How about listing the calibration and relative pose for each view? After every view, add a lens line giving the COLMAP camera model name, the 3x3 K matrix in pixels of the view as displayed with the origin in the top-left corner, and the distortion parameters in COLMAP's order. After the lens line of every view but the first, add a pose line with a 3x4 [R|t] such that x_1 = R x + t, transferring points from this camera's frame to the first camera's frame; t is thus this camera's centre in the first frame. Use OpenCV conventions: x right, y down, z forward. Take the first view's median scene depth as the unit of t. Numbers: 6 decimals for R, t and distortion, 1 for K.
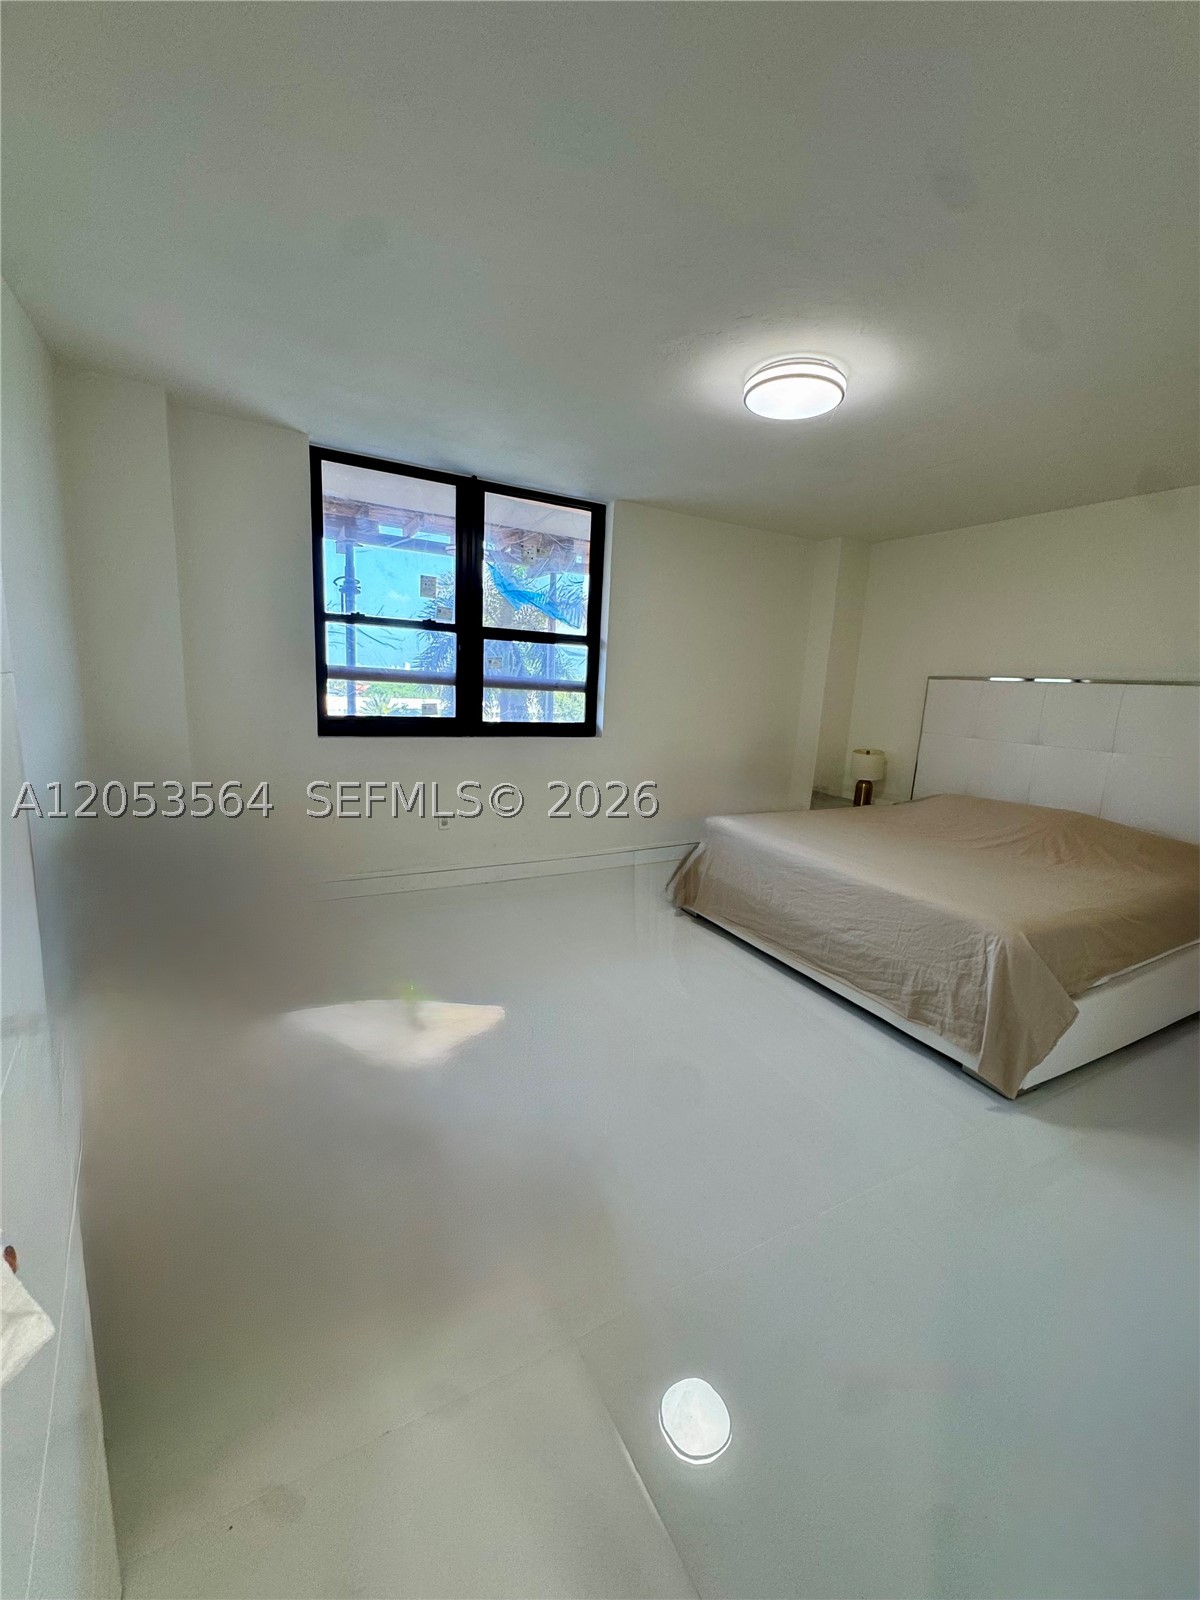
lens RADIAL K [[641.3, 0, 600.0], [0, 641.3, 800.0], [0, 0, 1]] dist [0.000437, -0.000075]
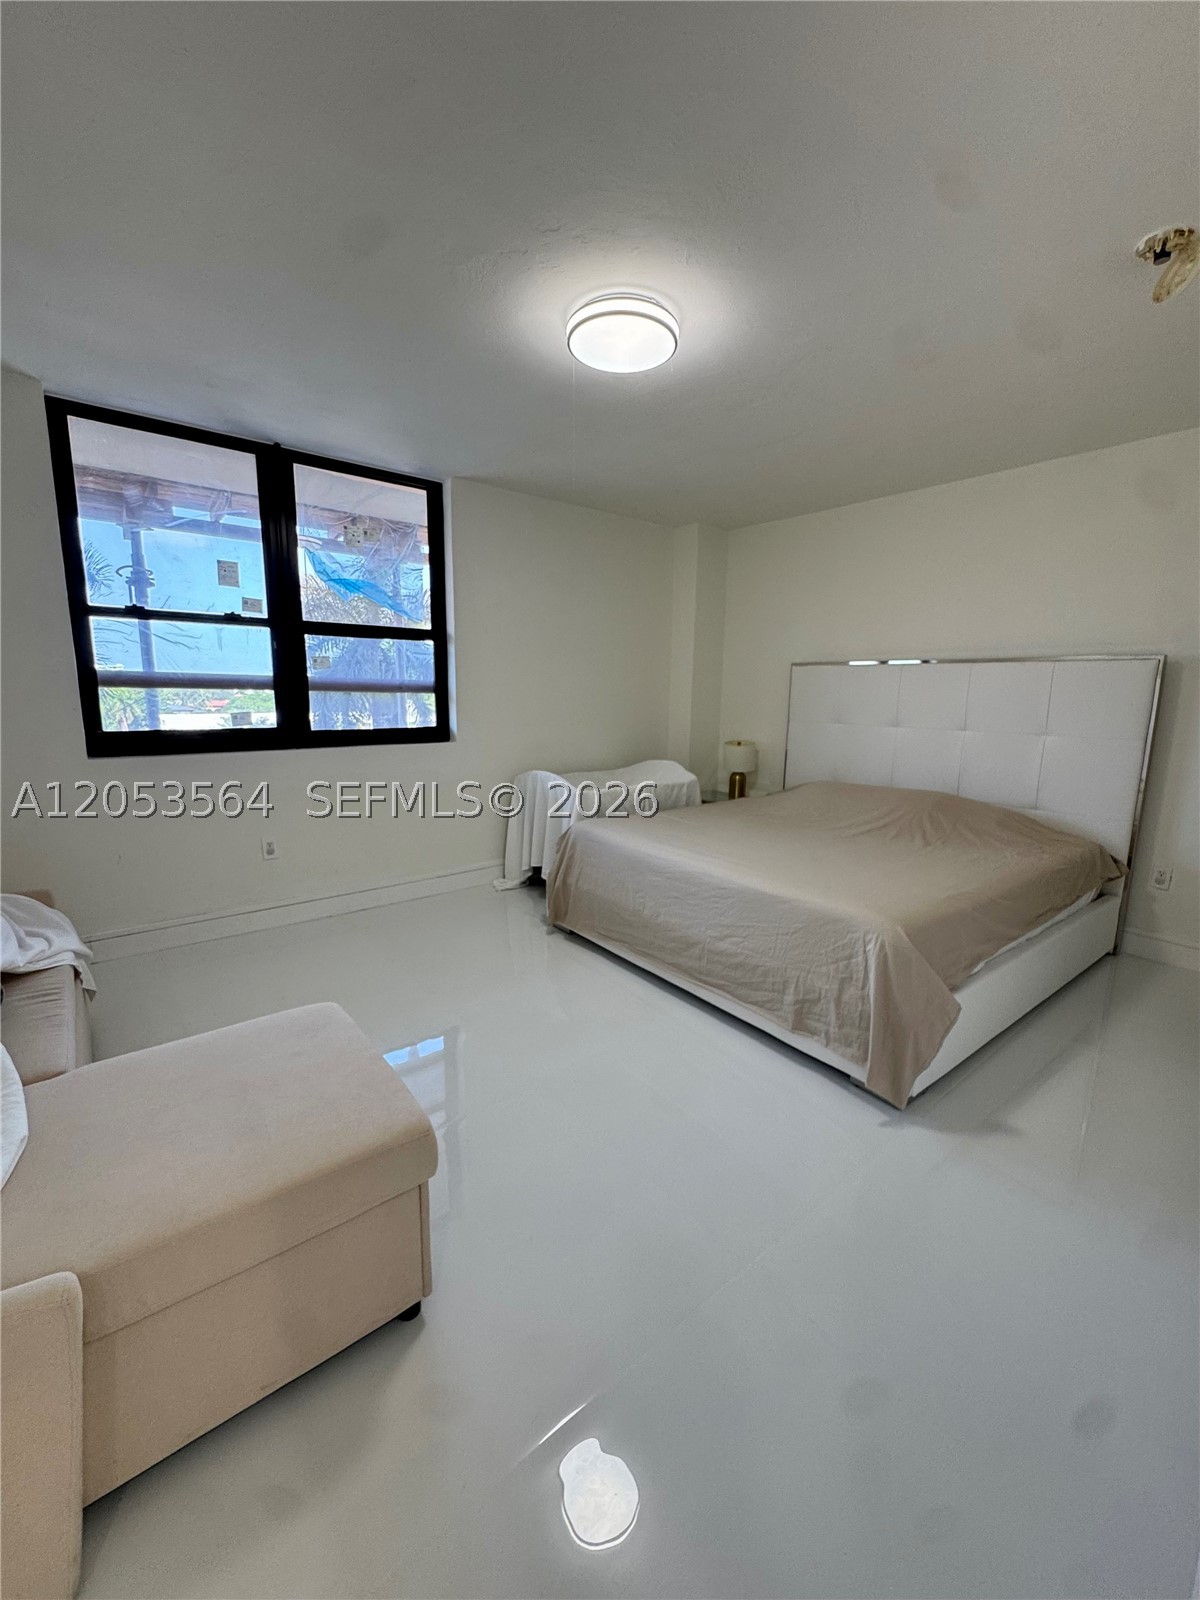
lens RADIAL K [[641.3, 0, 600.0], [0, 641.3, 800.0], [0, 0, 1]] dist [0.000437, -0.000075]
pose [[0.984051, -0.066127, 0.165141, 0.067358], [0.067093, 0.997747, -0.000272, -0.003741], [-0.164751, 0.011347, 0.986270, 0.115311]]
